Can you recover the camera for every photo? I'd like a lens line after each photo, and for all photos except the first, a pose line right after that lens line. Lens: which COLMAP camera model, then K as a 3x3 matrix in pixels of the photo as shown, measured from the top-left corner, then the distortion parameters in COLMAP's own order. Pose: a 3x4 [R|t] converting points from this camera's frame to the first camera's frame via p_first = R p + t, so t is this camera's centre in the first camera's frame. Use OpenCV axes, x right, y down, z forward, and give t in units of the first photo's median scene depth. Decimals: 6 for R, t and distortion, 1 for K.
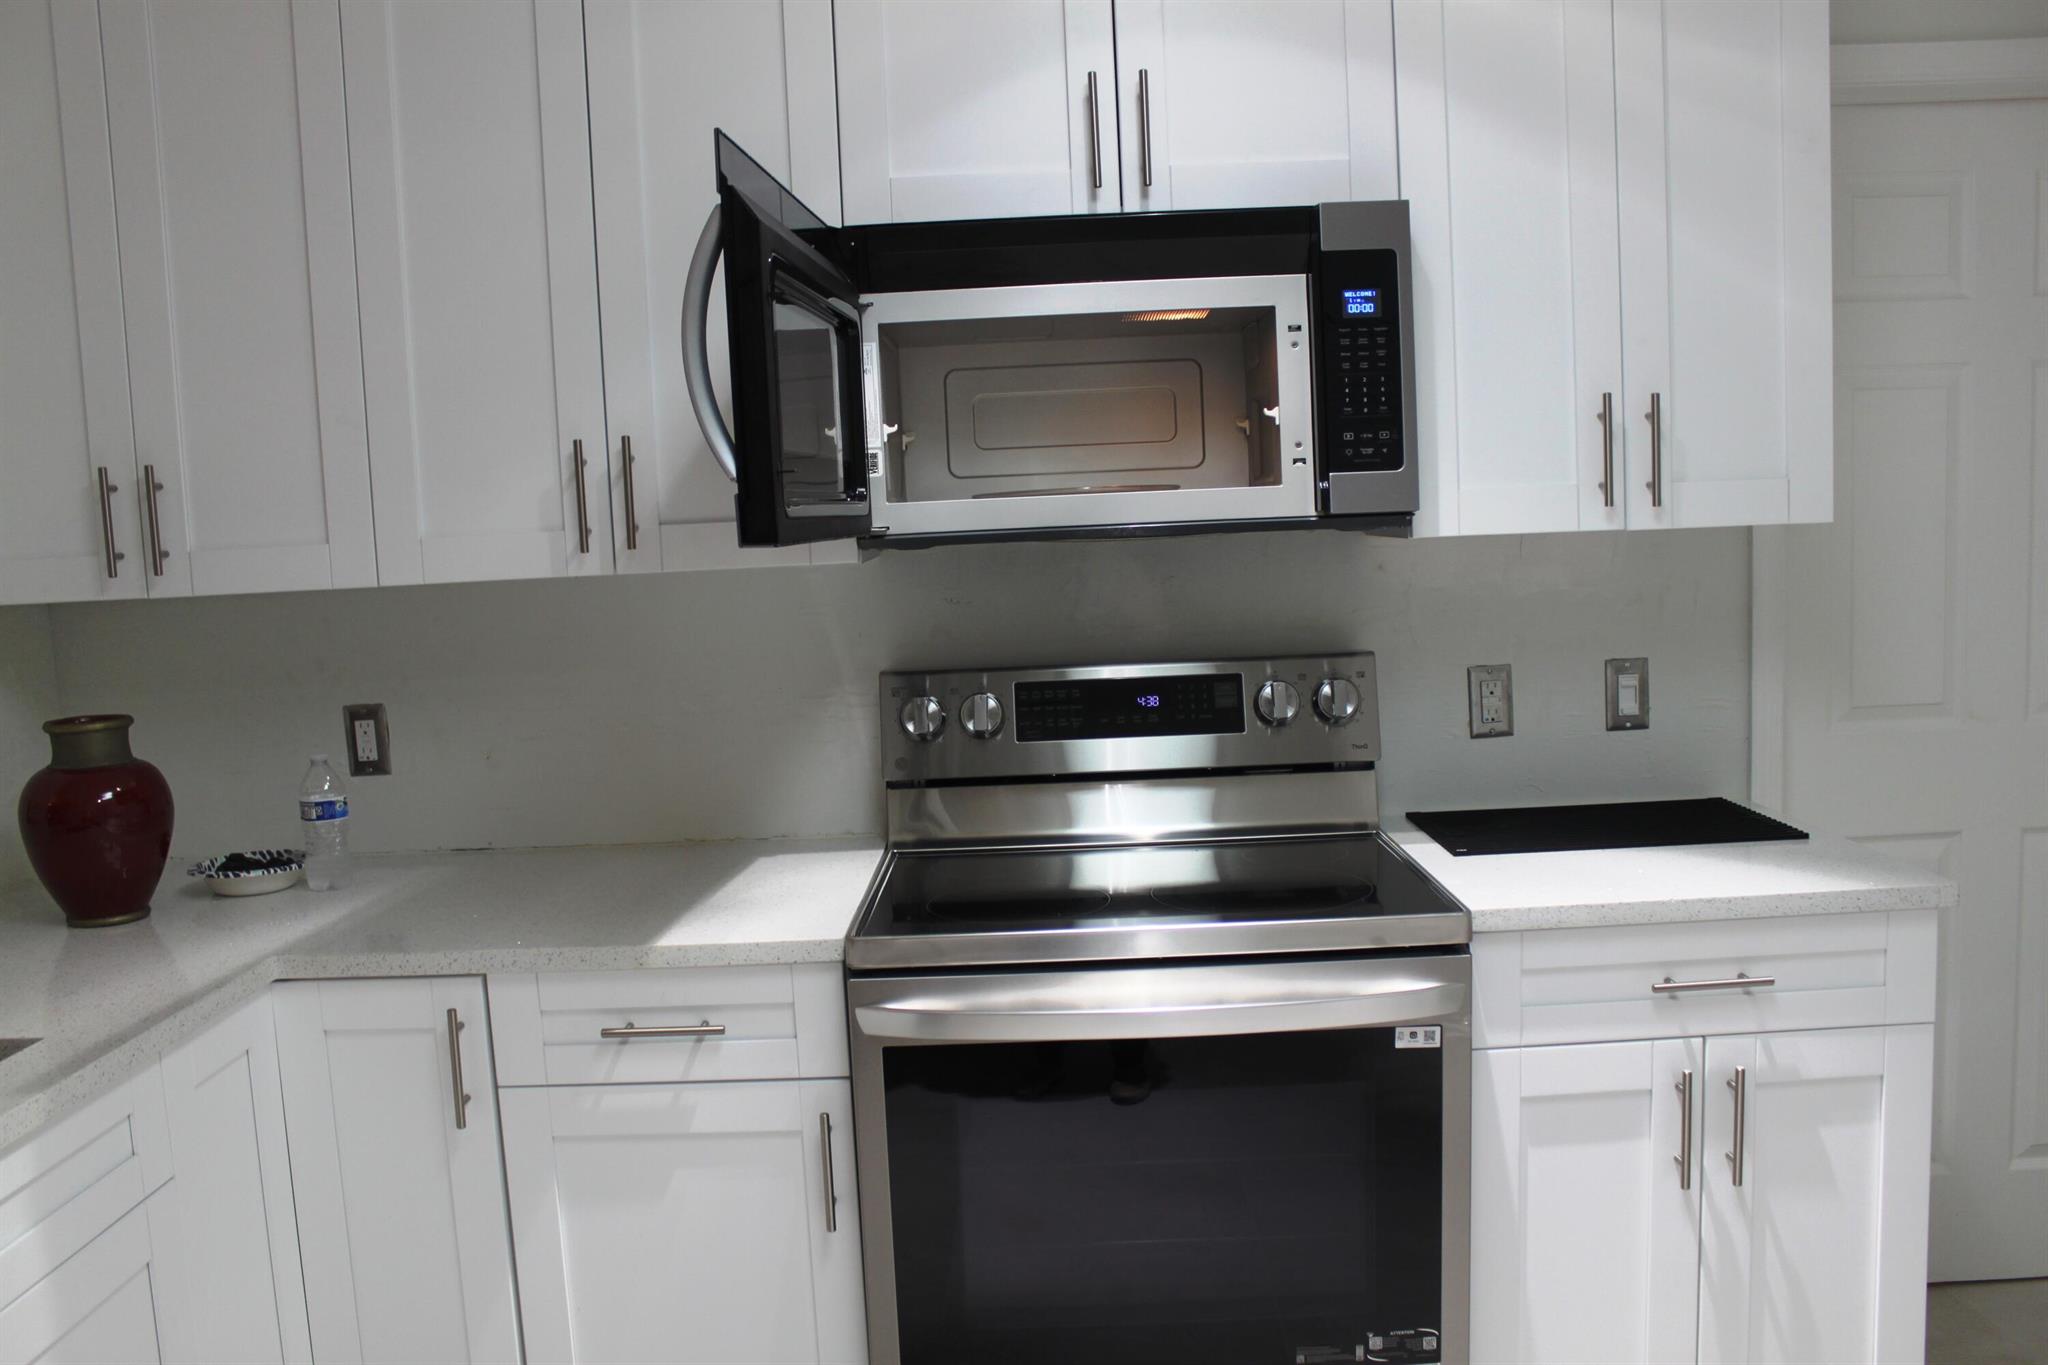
lens RADIAL K [[1706.0, 0, 1014.8], [0, 1706.0, 697.4], [0, 0, 1]] dist [-0.168367, 0.151006]
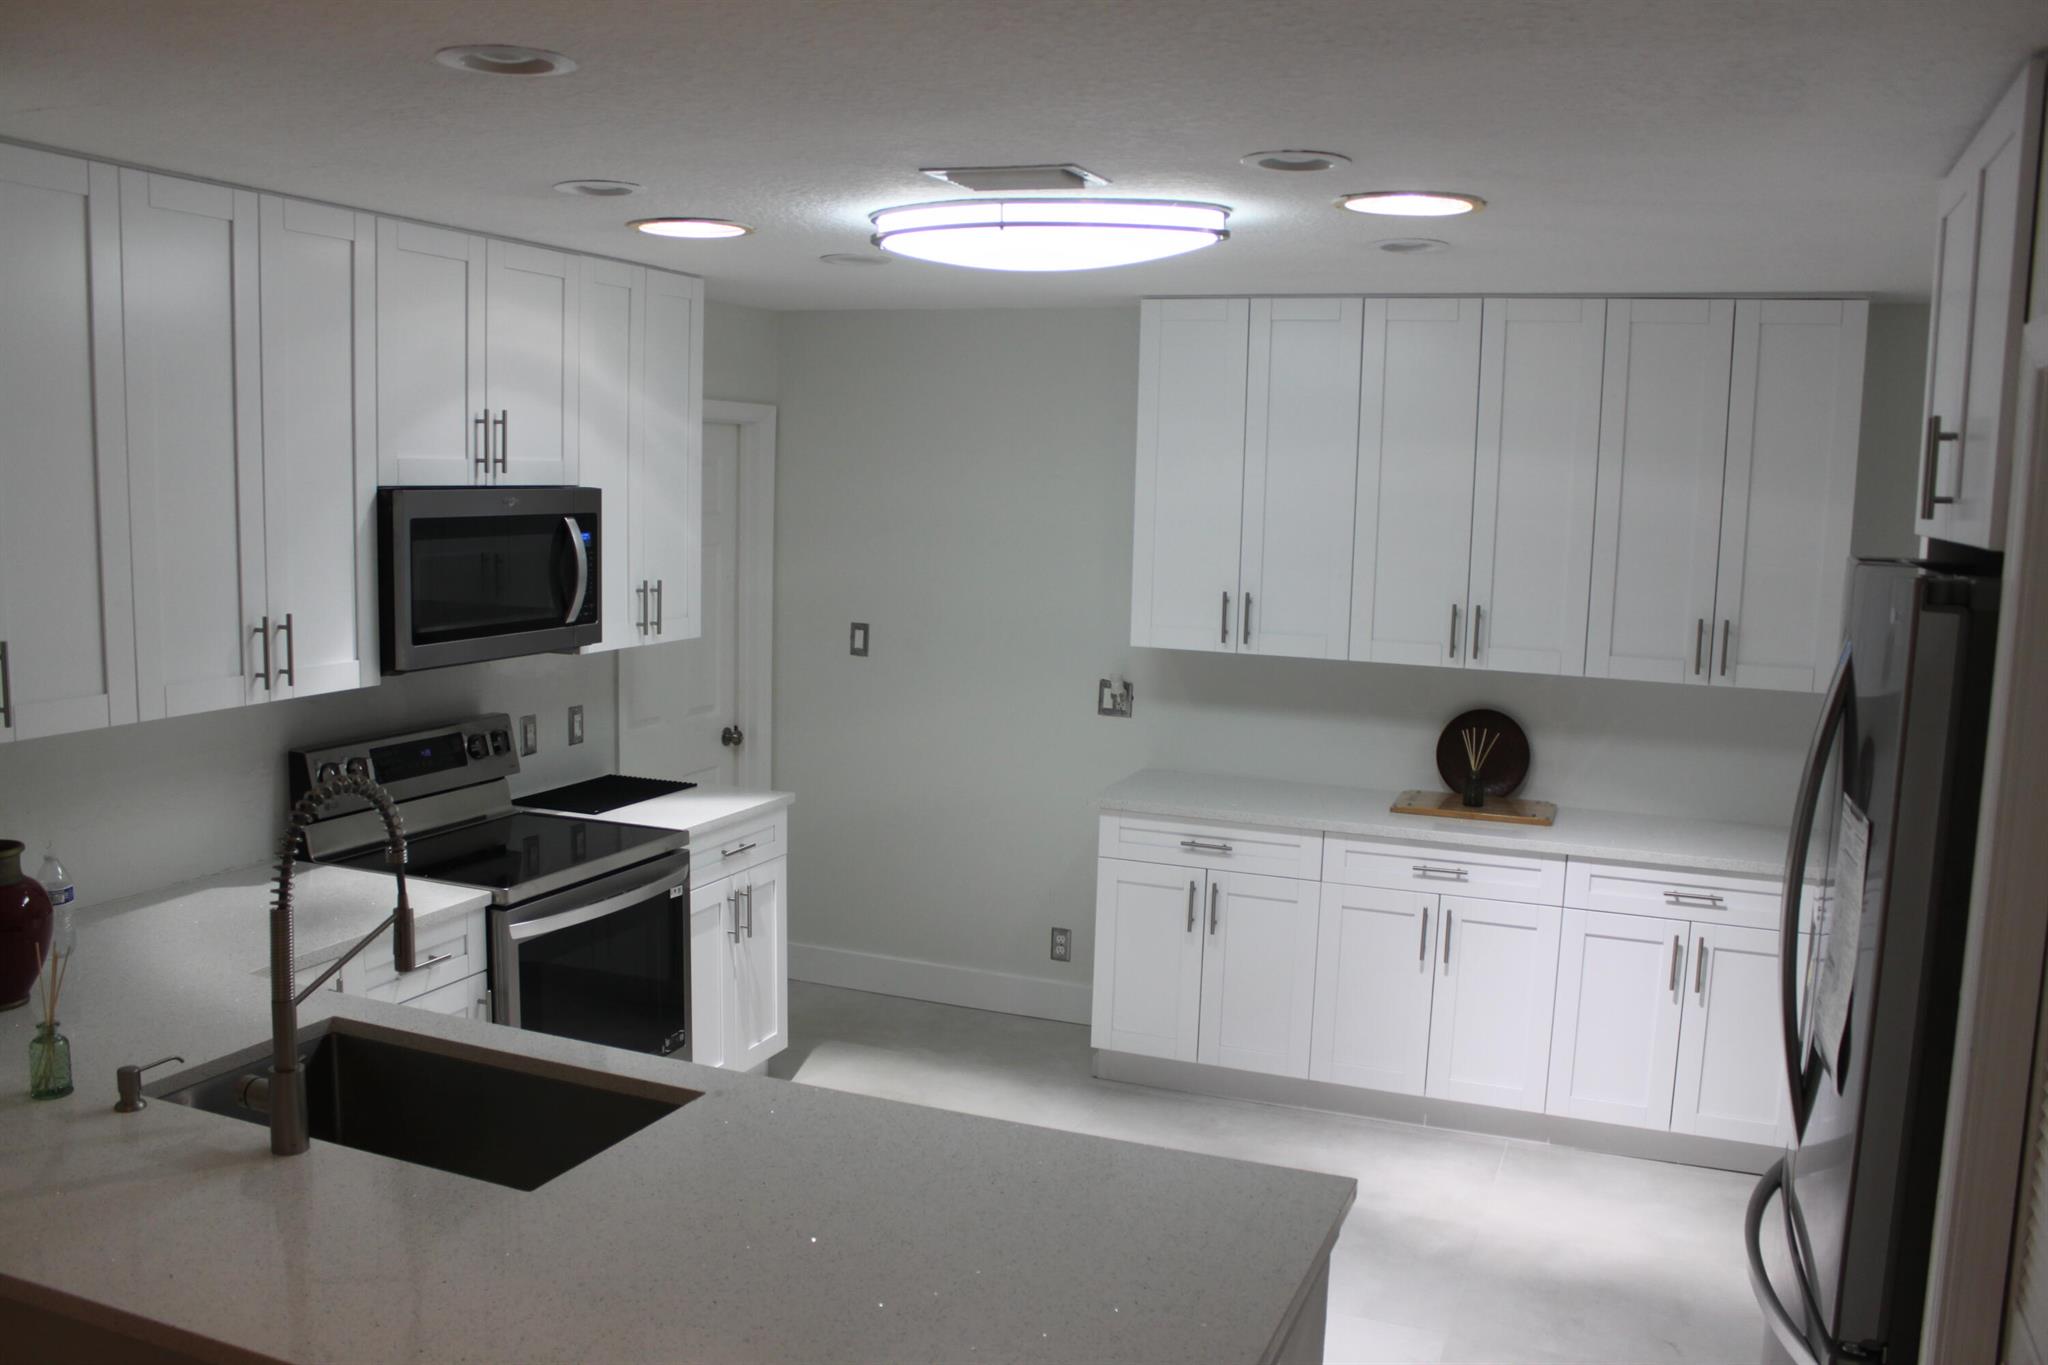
lens RADIAL K [[1704.8, 0, 1016.2], [0, 1704.8, 703.9], [0, 0, 1]] dist [-0.167767, 0.147996]
pose [[0.367535, -0.071418, 0.927264, -1.452253], [0.059427, 0.996813, 0.053220, -0.116597], [-0.928109, 0.035544, 0.370607, -0.198288]]
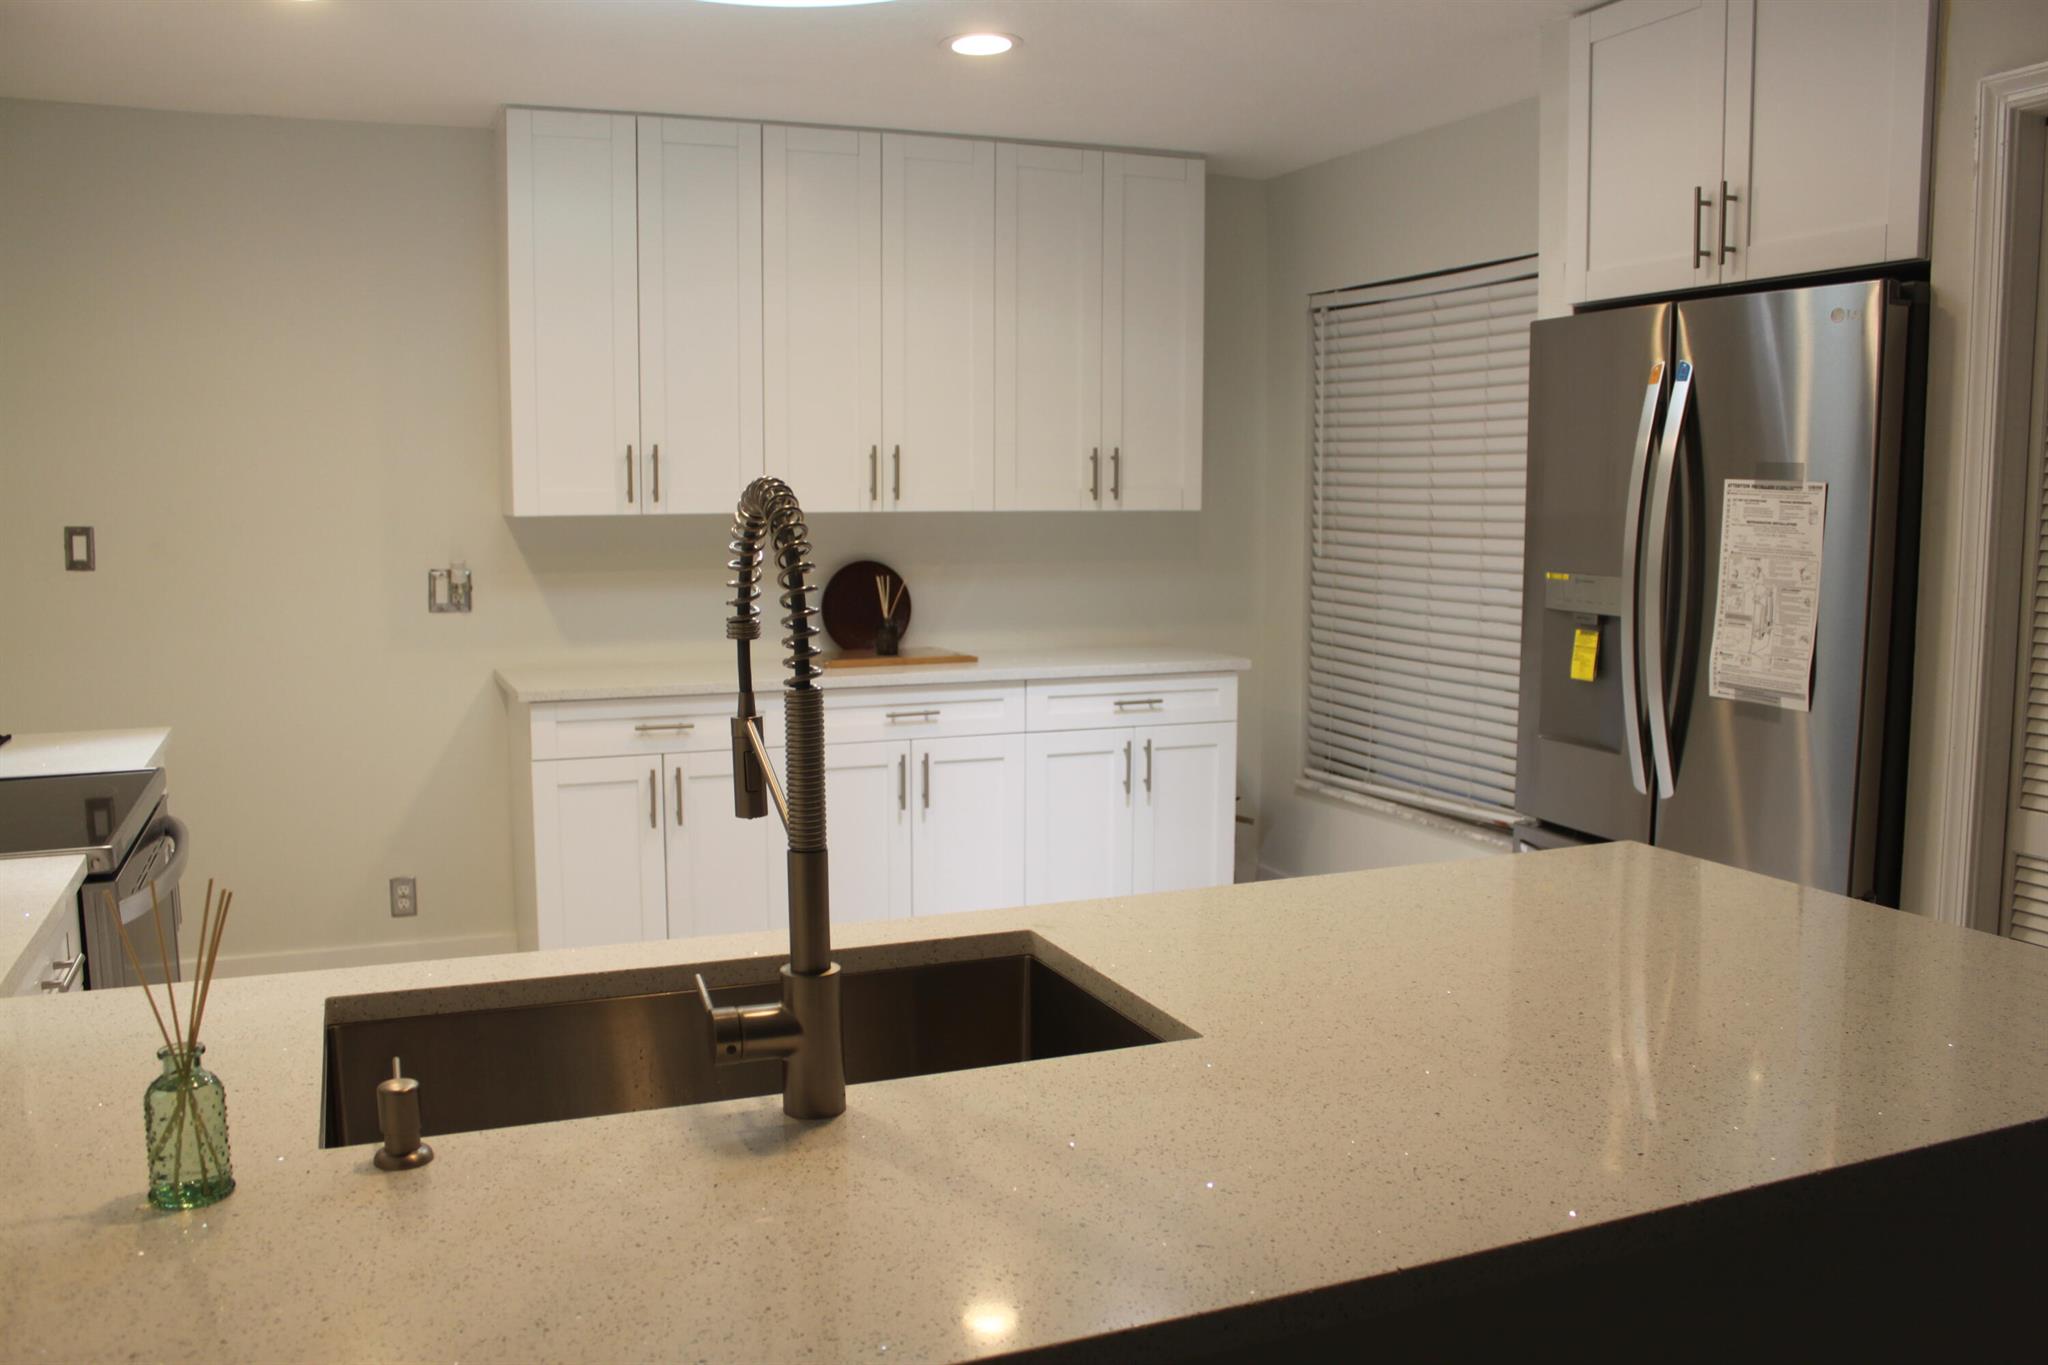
lens RADIAL K [[1704.8, 0, 1016.2], [0, 1704.8, 703.9], [0, 0, 1]] dist [-0.167767, 0.147996]
pose [[-0.392719, -0.072744, 0.916777, -1.267885], [0.116759, 0.984856, 0.128162, -0.028133], [-0.912217, 0.157373, -0.378278, 0.768734]]
